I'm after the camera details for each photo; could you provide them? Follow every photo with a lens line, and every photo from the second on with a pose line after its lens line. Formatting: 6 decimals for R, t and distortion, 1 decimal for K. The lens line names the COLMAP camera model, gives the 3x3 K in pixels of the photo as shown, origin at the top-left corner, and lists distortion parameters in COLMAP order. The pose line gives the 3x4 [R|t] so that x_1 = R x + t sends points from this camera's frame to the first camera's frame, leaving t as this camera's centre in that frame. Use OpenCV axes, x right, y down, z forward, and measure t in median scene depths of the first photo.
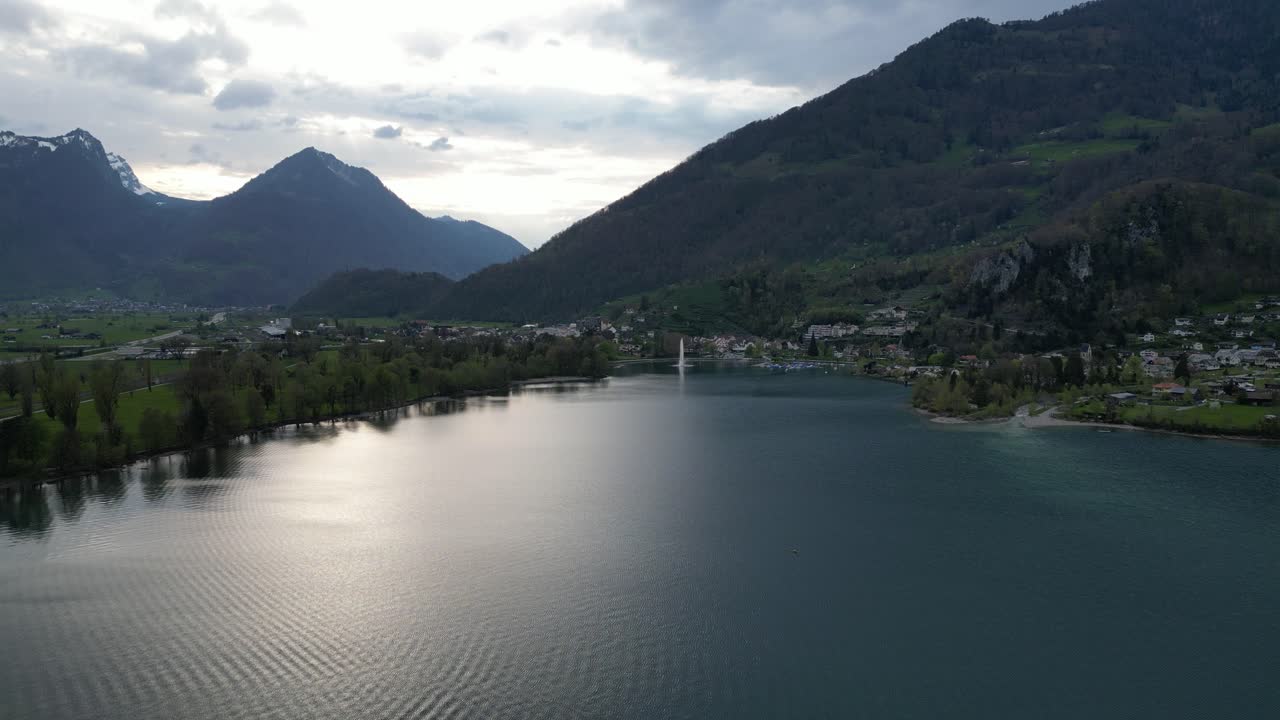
lens RADIAL K [[902.0, 0, 640.0], [0, 902.0, 360.0], [0, 0, 1]] dist [0.072746, -0.077541]
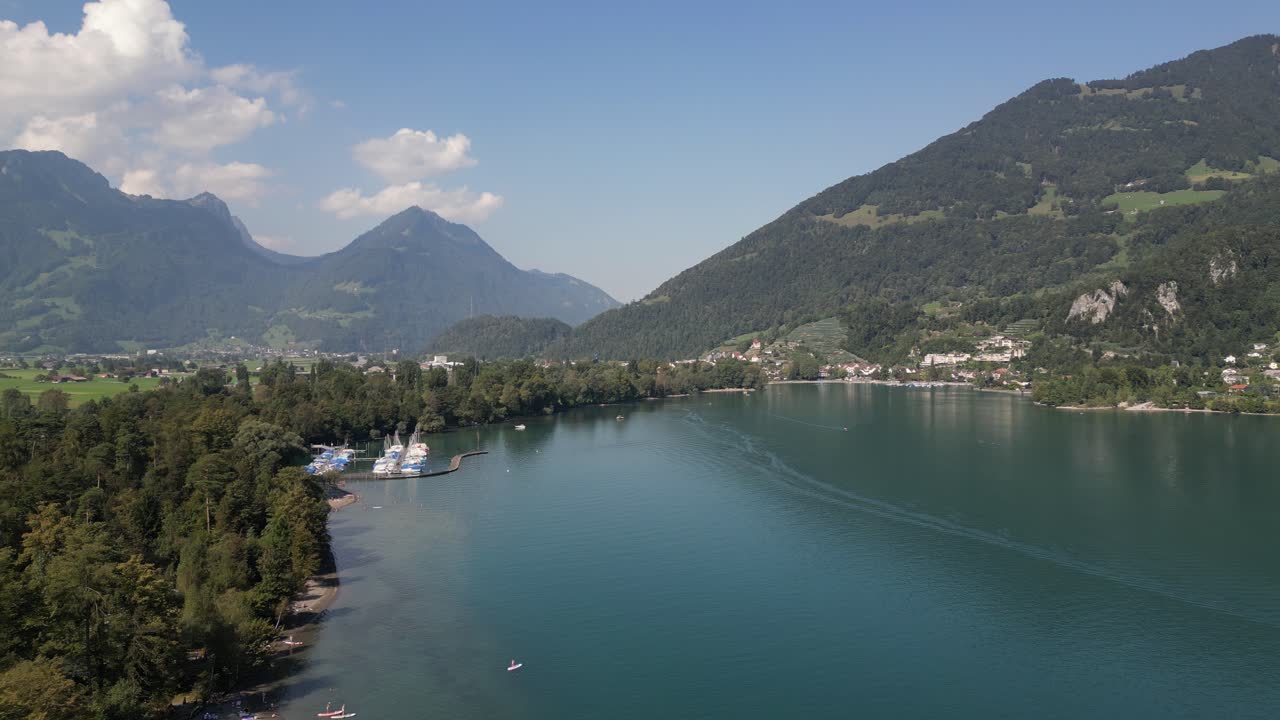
lens RADIAL K [[902.0, 0, 640.0], [0, 902.0, 360.0], [0, 0, 1]] dist [0.072746, -0.077541]
pose [[0.996911, -0.000733, -0.078532, -0.086741], [-0.003691, 0.998414, -0.056172, 0.036223], [0.078449, 0.056289, 0.995328, -0.186405]]
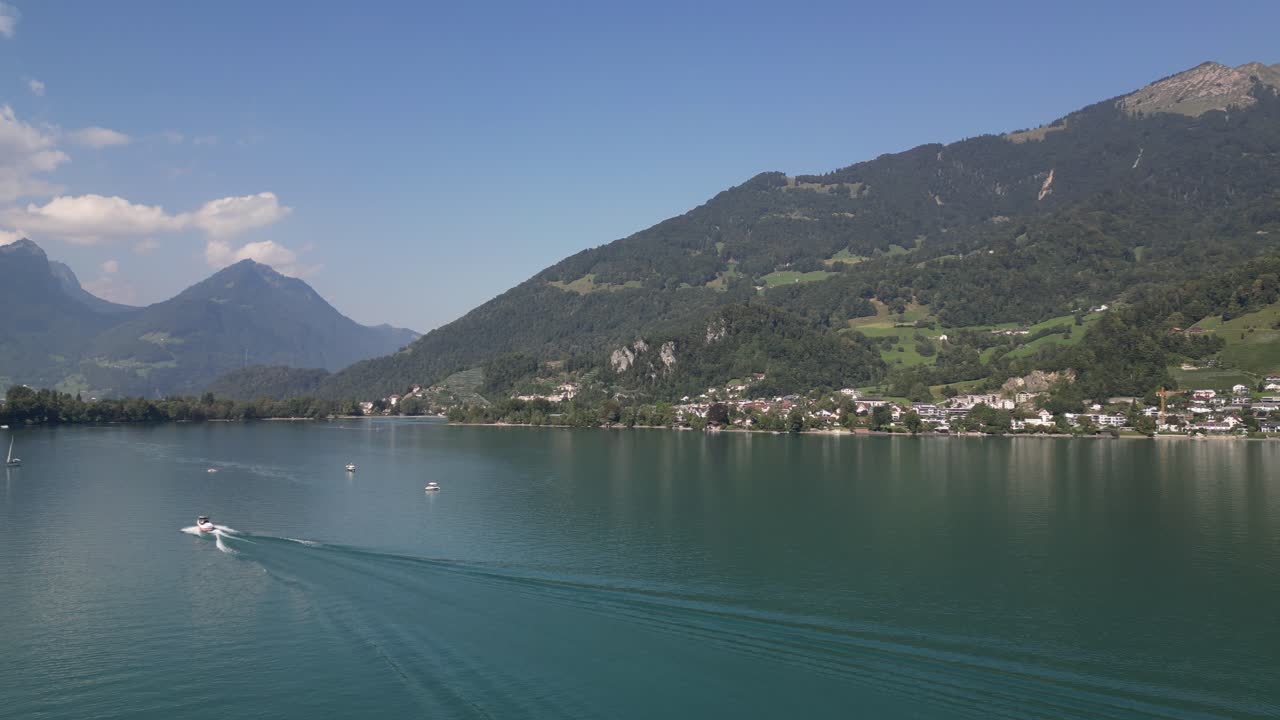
lens RADIAL K [[902.0, 0, 640.0], [0, 902.0, 360.0], [0, 0, 1]] dist [0.072746, -0.077541]
pose [[0.998971, 0.010482, 0.044128, 0.301237], [-0.005059, 0.992610, -0.121239, 0.077157], [-0.045073, 0.120891, 0.991642, -0.441233]]
